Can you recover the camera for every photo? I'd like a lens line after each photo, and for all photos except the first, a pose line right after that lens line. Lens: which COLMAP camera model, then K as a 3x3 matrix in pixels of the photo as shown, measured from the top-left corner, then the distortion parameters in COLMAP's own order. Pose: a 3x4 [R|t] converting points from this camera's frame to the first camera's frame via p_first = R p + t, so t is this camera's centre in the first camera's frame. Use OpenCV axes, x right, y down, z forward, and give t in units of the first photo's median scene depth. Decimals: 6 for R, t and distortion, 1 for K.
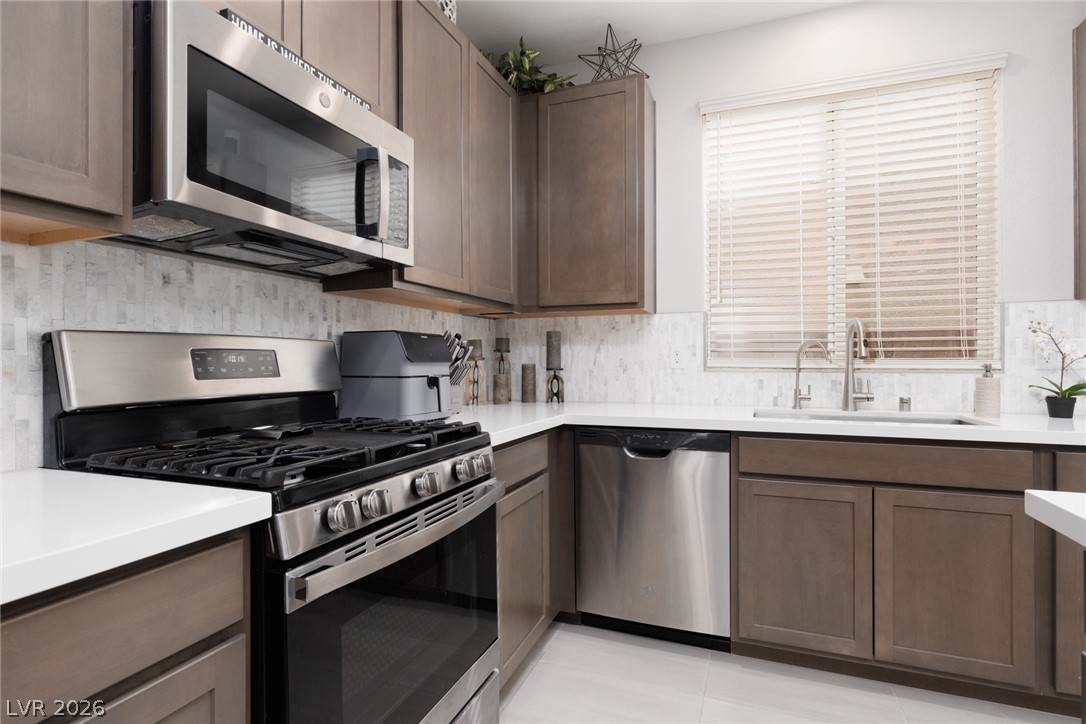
lens RADIAL K [[534.9, 0, 550.7], [0, 534.9, 363.1], [0, 0, 1]] dist [-0.001266, 0.000107]
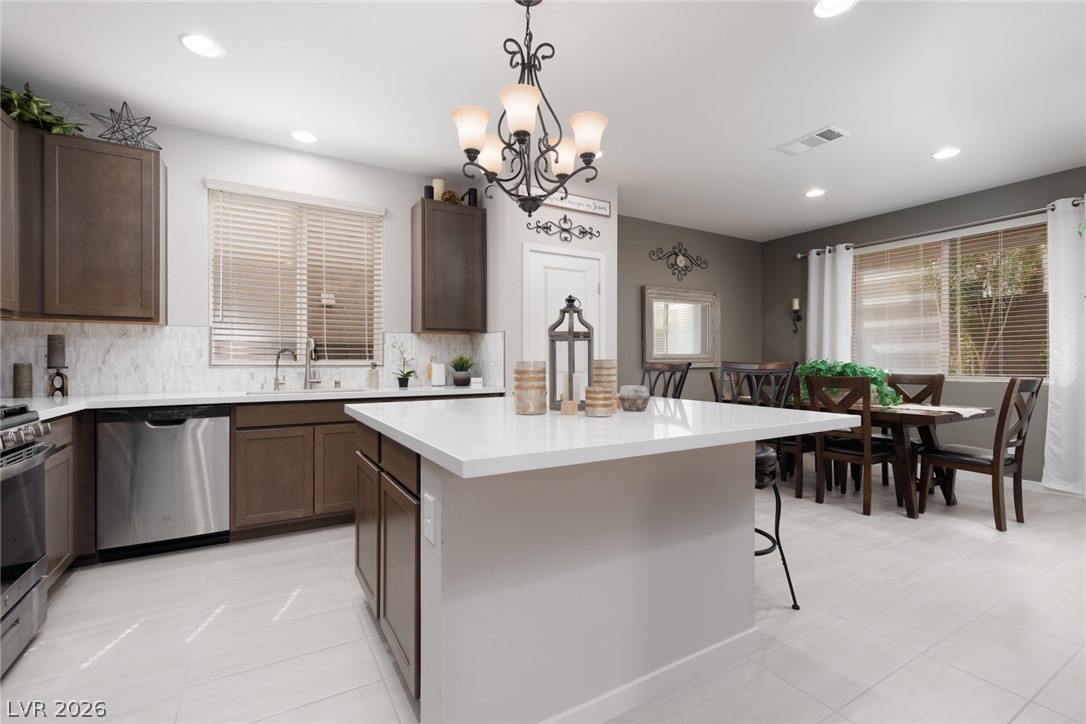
lens RADIAL K [[489.3, 0, 548.3], [0, 489.3, 359.8], [0, 0, 1]] dist [0.004380, -0.000119]
pose [[0.620526, 0.003395, 0.784179, -0.207839], [0.000534, 0.999989, -0.004751, 0.000409], [-0.784186, 0.003367, 0.620517, -0.610351]]
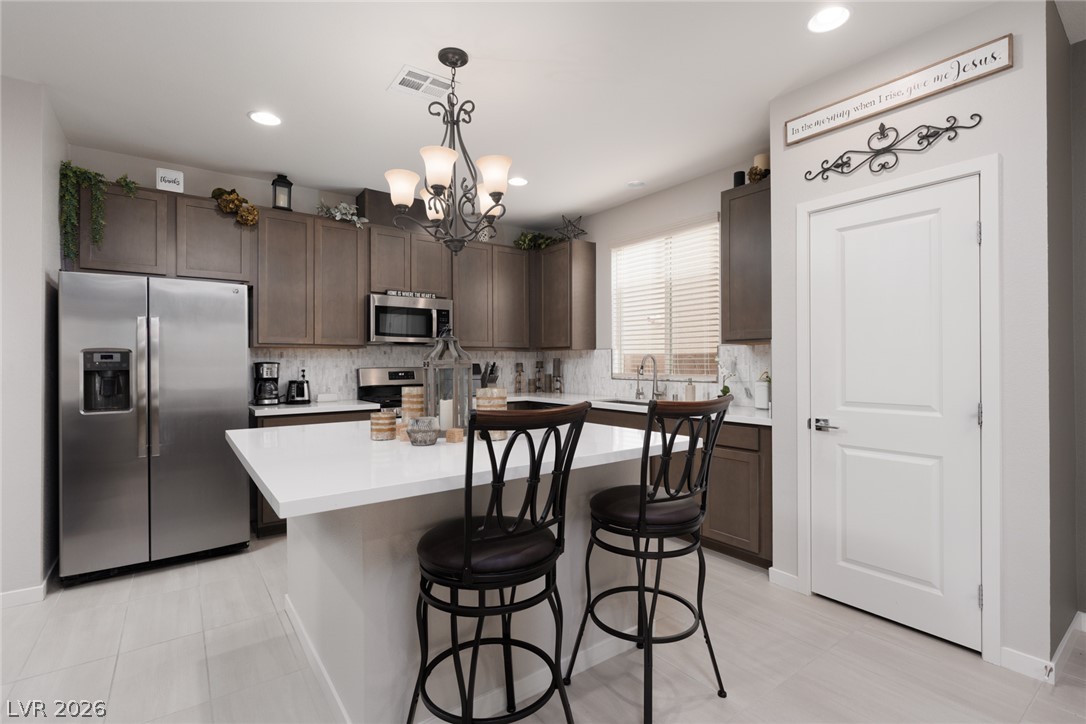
lens RADIAL K [[499.2, 0, 545.7], [0, 499.2, 361.3], [0, 0, 1]] dist [0.000610, -0.000211]
pose [[0.845058, -0.002882, -0.534667, 1.229534], [0.000403, 0.999989, -0.004755, -0.047980], [0.534674, 0.003803, 0.845050, -0.786622]]
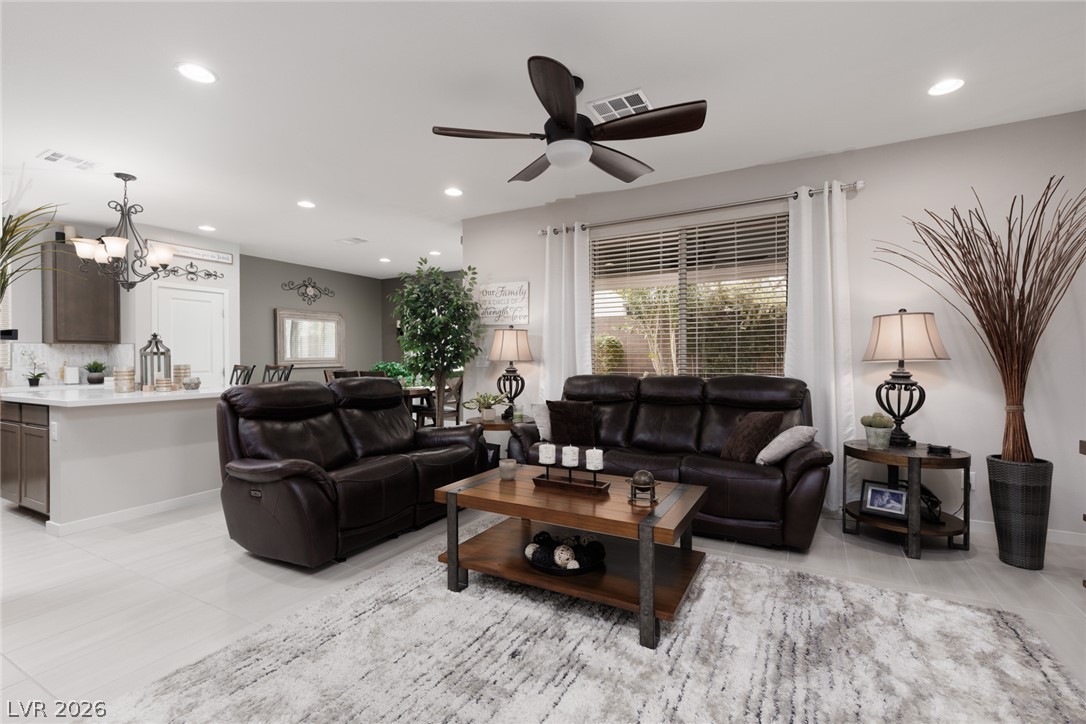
lens RADIAL K [[489.3, 0, 549.8], [0, 489.3, 360.1], [0, 0, 1]] dist [0.004380, -0.000119]
pose [[0.139060, -0.002651, 0.990280, -1.074250], [0.004094, 0.999989, 0.002102, -0.022867], [-0.990276, 0.003762, 0.139069, -1.793035]]
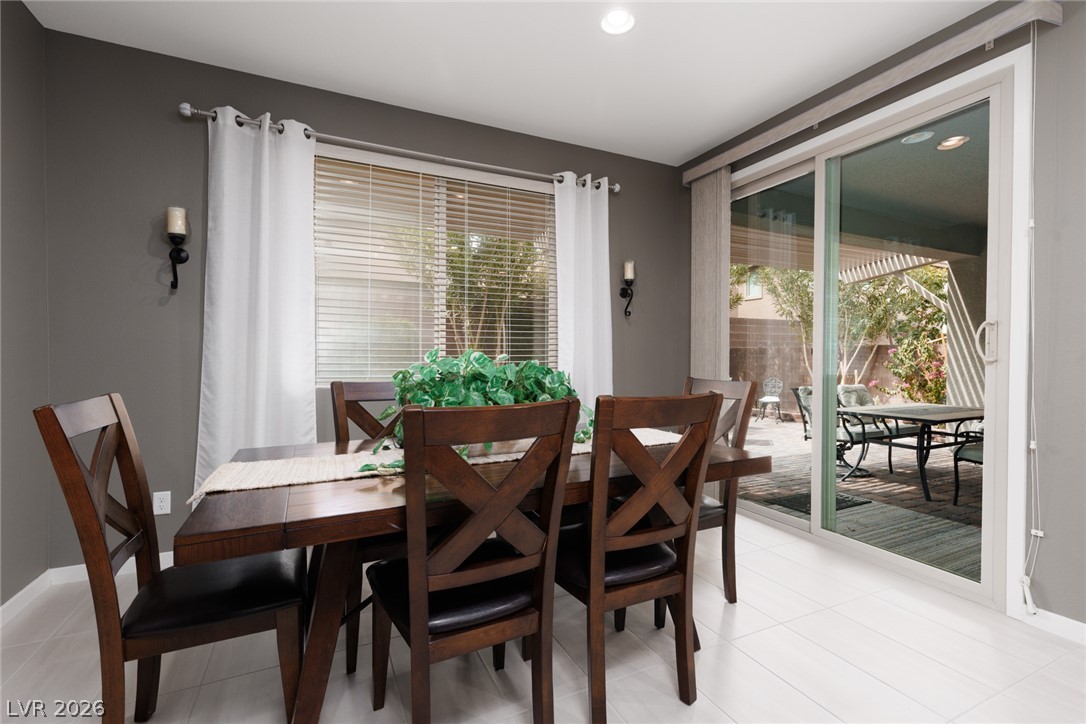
lens RADIAL K [[489.3, 0, 545.6], [0, 489.3, 361.7], [0, 0, 1]] dist [0.004380, -0.000119]
pose [[-0.734493, -0.003331, 0.678608, 1.323474], [0.003946, 0.999950, 0.009179, 0.004450], [-0.678605, 0.009420, -0.734443, 0.241361]]
